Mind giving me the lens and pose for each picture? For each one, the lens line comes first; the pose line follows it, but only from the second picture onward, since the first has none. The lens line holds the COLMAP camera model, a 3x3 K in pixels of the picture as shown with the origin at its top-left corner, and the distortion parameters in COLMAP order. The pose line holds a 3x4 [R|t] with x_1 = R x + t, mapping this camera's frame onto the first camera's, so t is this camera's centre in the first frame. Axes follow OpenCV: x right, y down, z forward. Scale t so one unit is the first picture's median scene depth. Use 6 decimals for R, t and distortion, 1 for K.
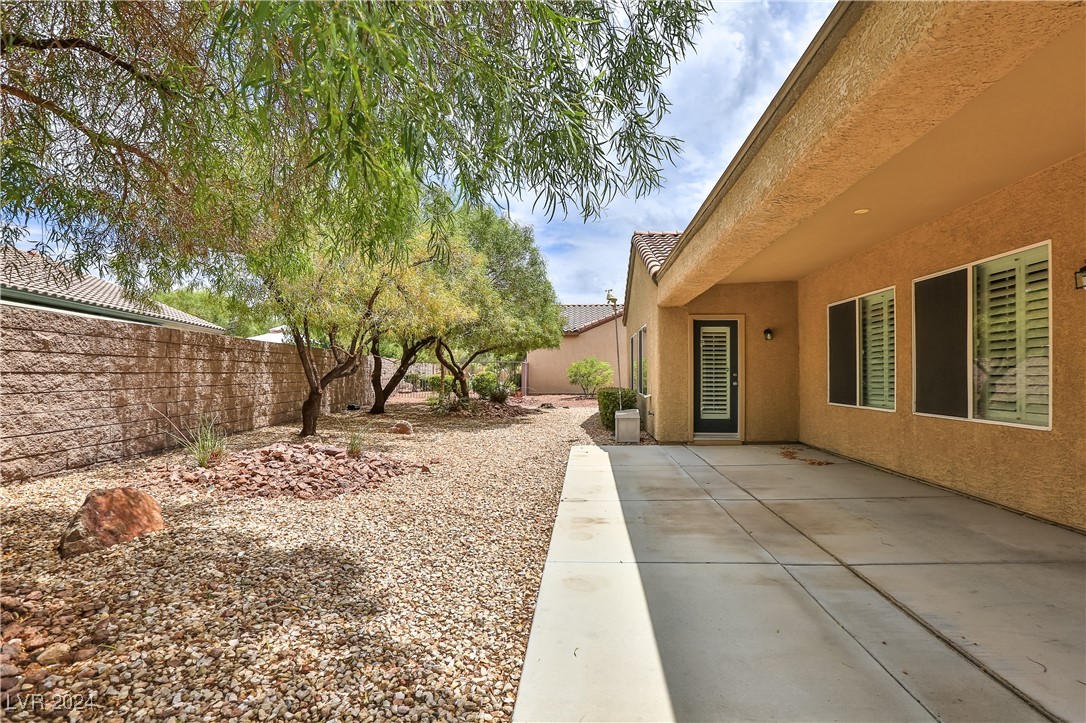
lens RADIAL K [[531.1, 0, 554.1], [0, 531.1, 371.6], [0, 0, 1]] dist [-0.046085, 0.015207]
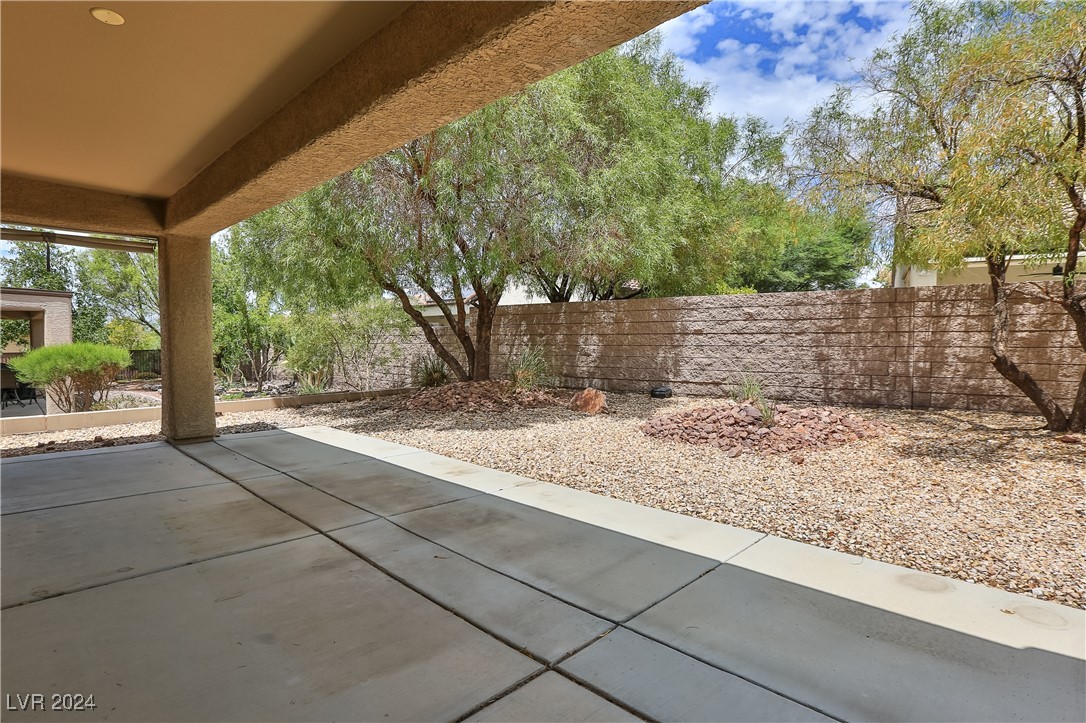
lens RADIAL K [[560.7, 0, 534.1], [0, 560.7, 367.1], [0, 0, 1]] dist [-0.035066, 0.006819]
pose [[-0.671113, 0.045915, -0.739932, 0.583823], [0.011014, 0.998588, 0.051976, 0.007443], [0.741274, 0.026732, -0.670670, 1.352443]]
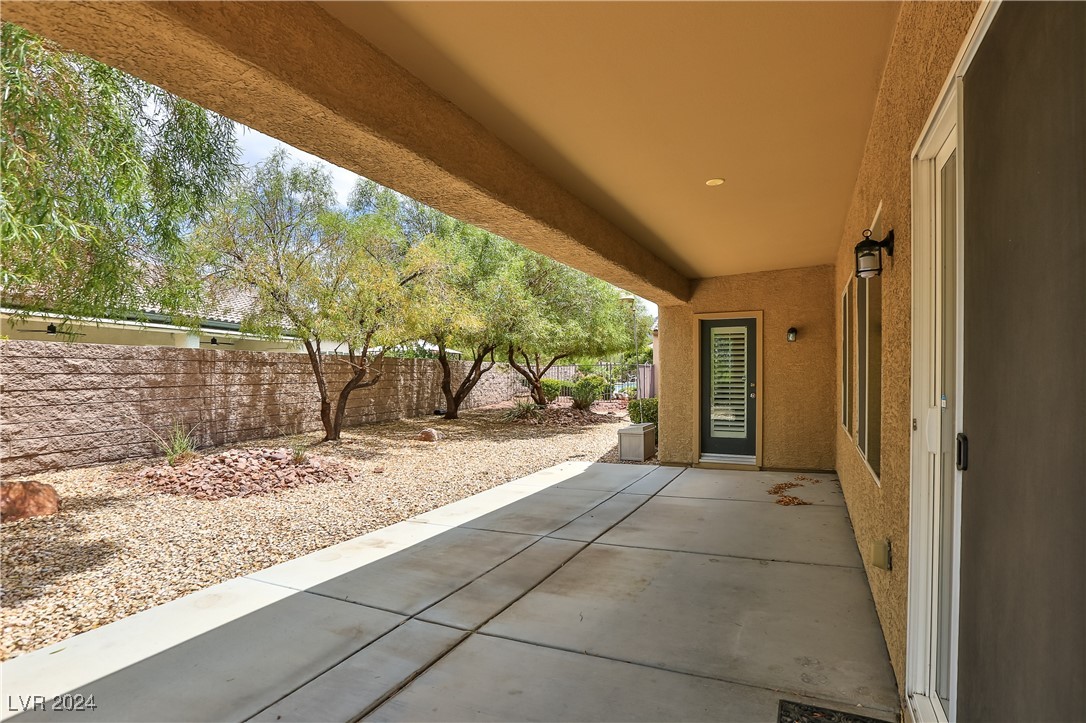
lens RADIAL K [[560.7, 0, 546.8], [0, 560.7, 379.3], [0, 0, 1]] dist [-0.035066, 0.006819]
pose [[0.927459, -0.003594, -0.373907, 0.544012], [0.009370, 0.999863, 0.013633, -0.025594], [0.373806, -0.016148, 0.927366, 0.117479]]
